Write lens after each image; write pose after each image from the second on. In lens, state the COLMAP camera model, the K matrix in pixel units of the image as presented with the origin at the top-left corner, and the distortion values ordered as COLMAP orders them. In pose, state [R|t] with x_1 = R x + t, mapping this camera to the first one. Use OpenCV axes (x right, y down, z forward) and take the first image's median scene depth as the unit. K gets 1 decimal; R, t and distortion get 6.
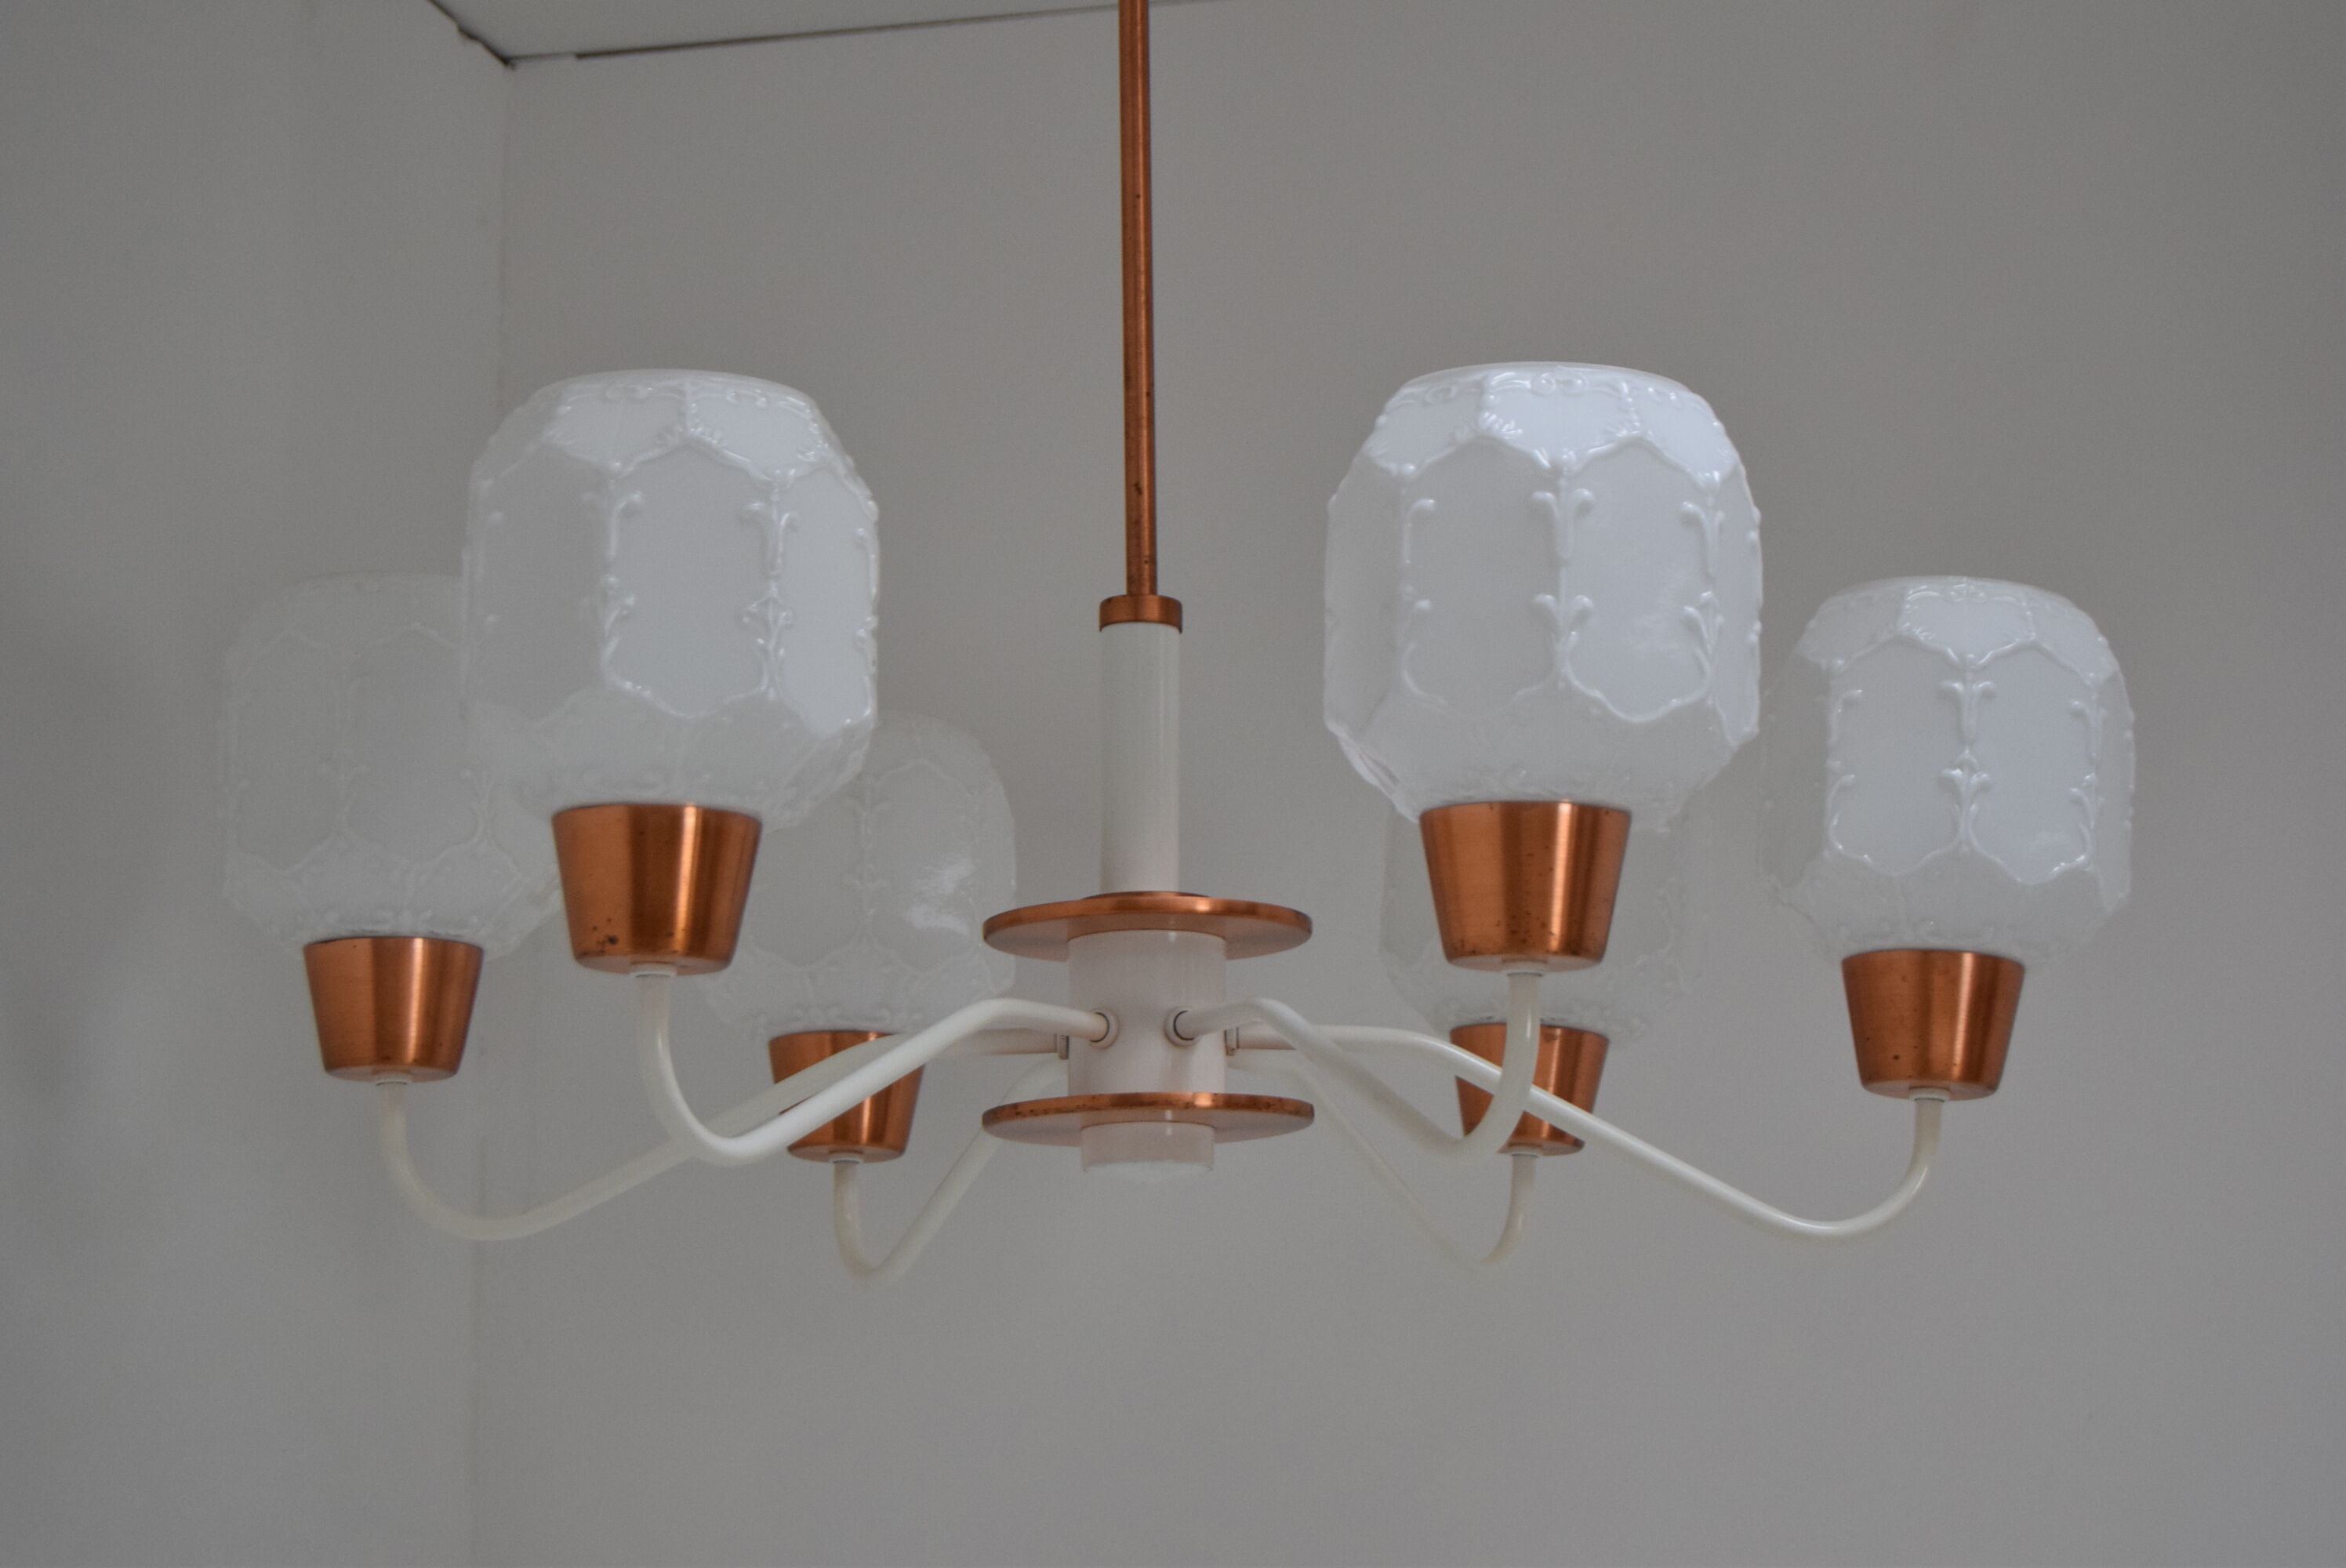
lens RADIAL K [[5482.1, 0, 1173.0], [0, 5482.1, 784.0], [0, 0, 1]] dist [-0.032744, 0.000731]
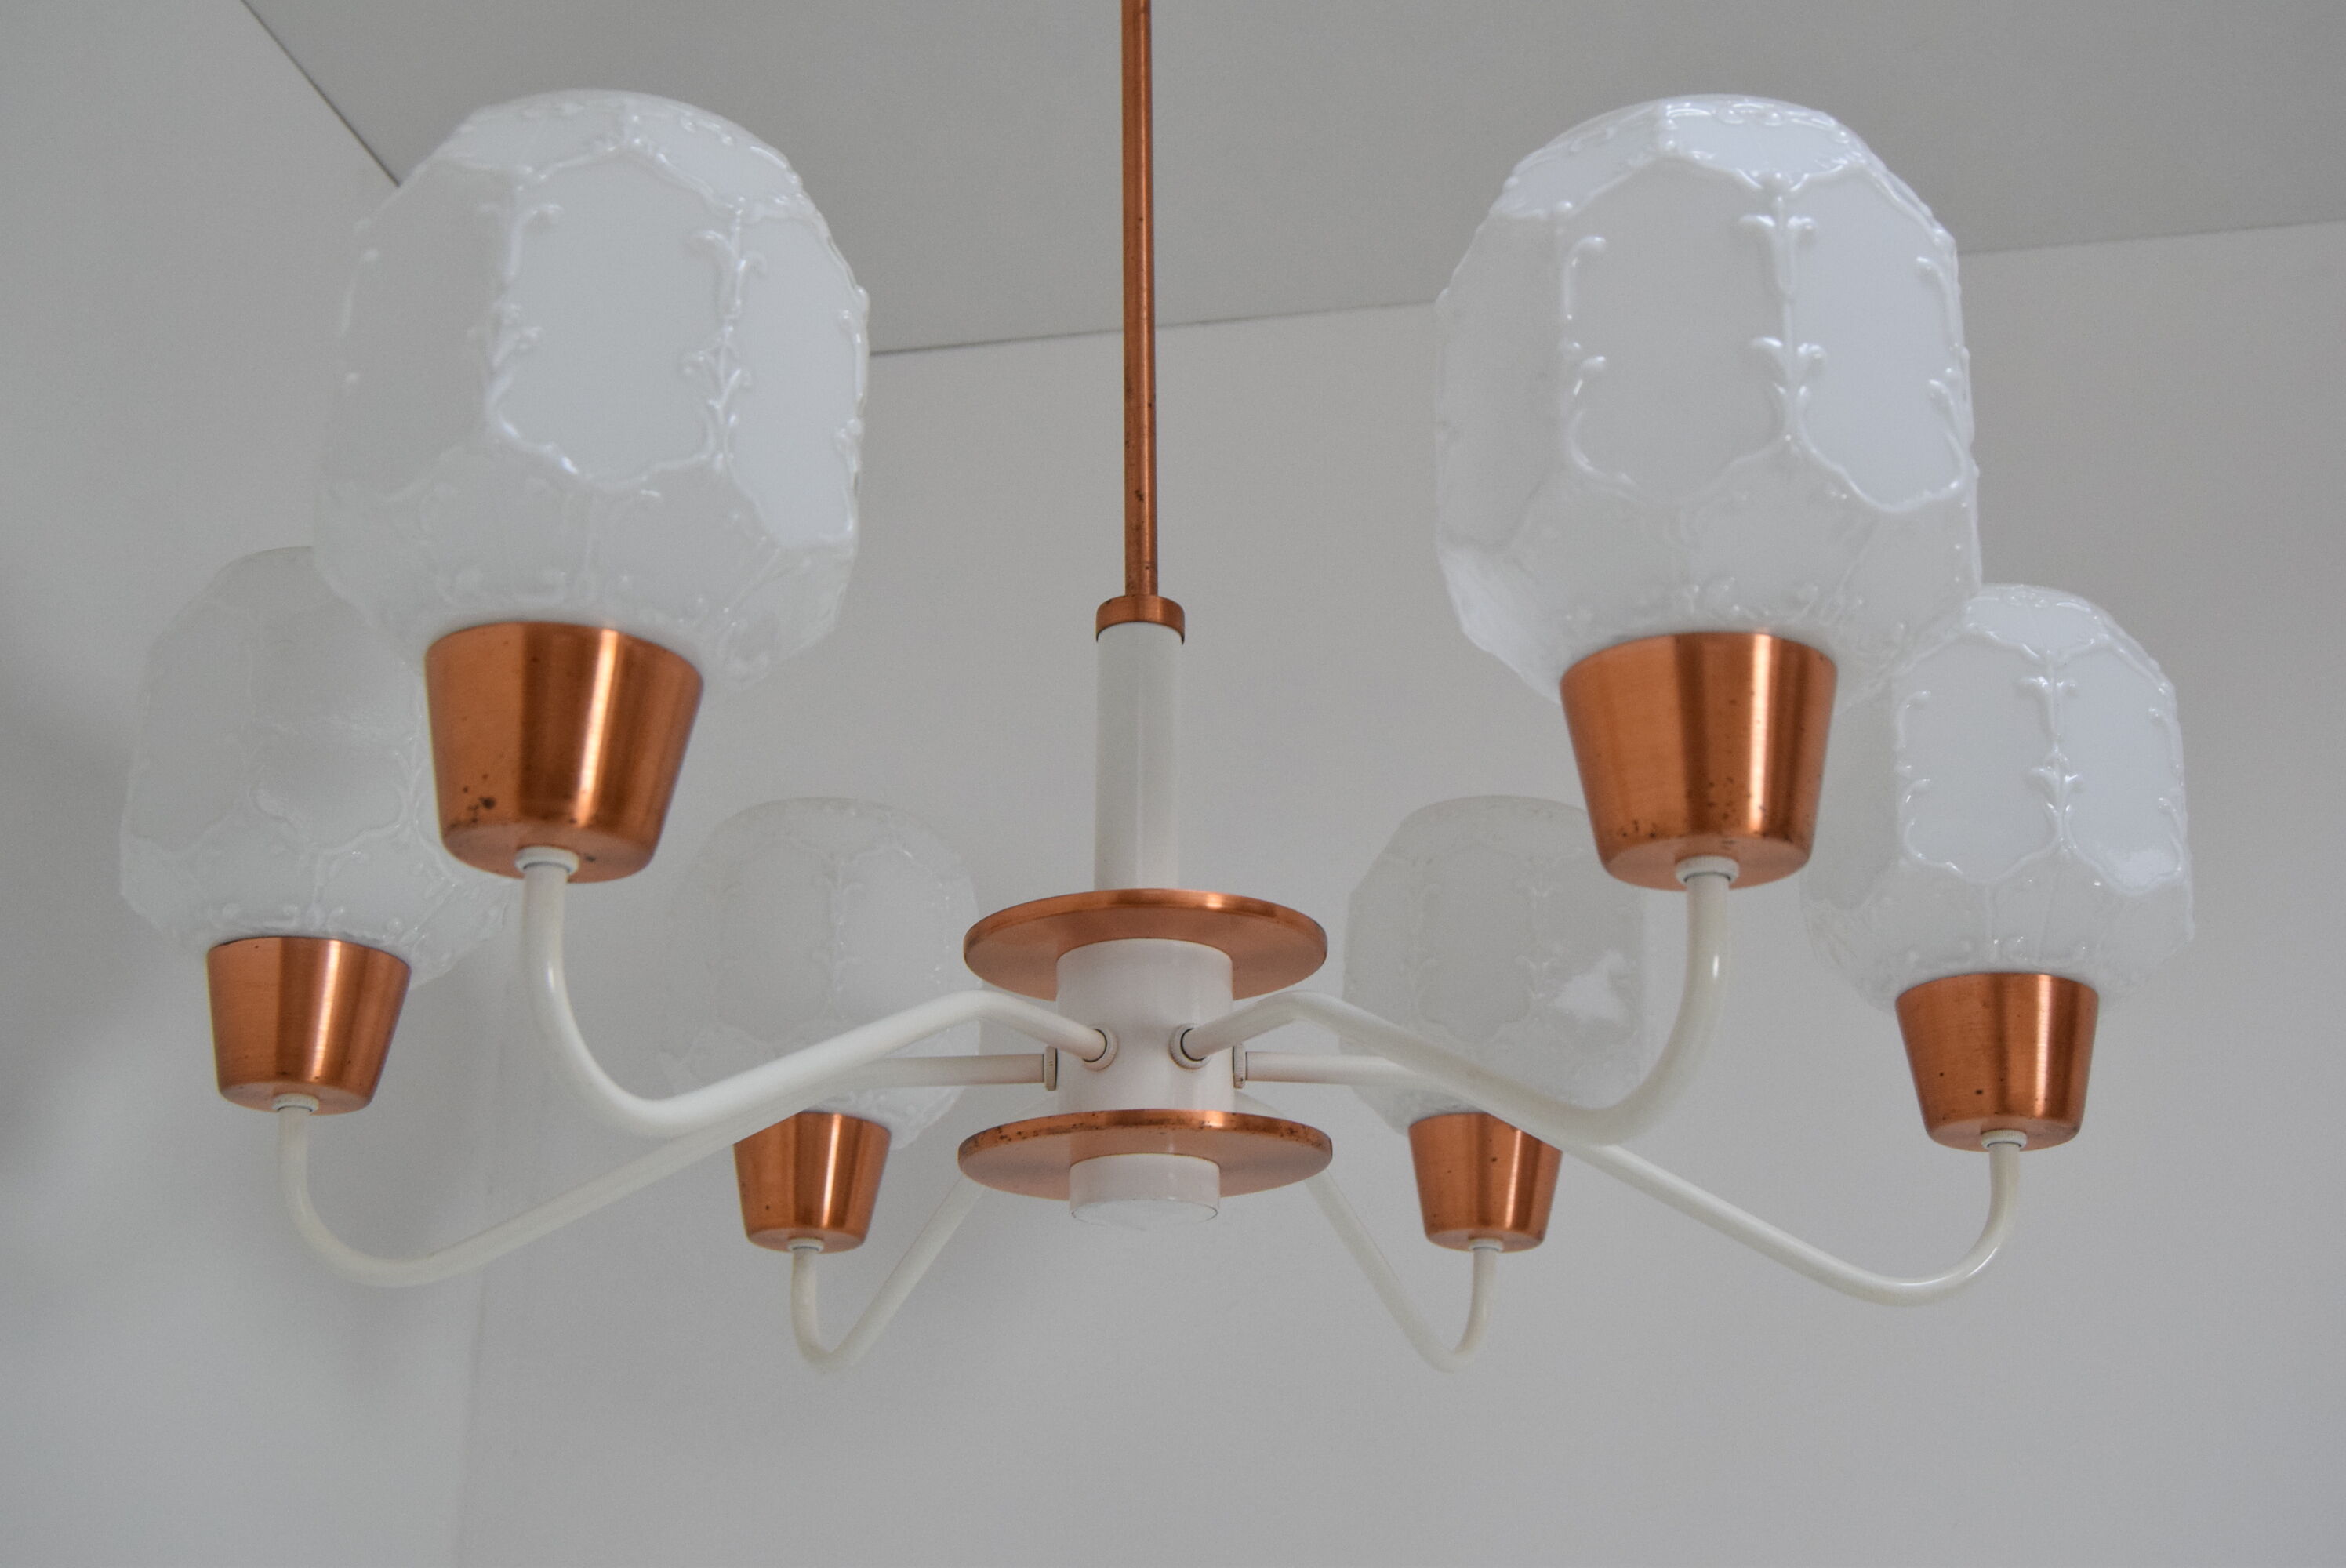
lens RADIAL K [[2632.6, 0, 1173.0], [0, 2632.6, 784.0], [0, 0, 1]] dist [-0.001811, -0.360144]
pose [[0.997487, 0.025549, 0.066084, -0.030239], [-0.013569, 0.984341, -0.175749, 0.077708], [-0.069539, 0.174411, 0.982214, 0.577119]]
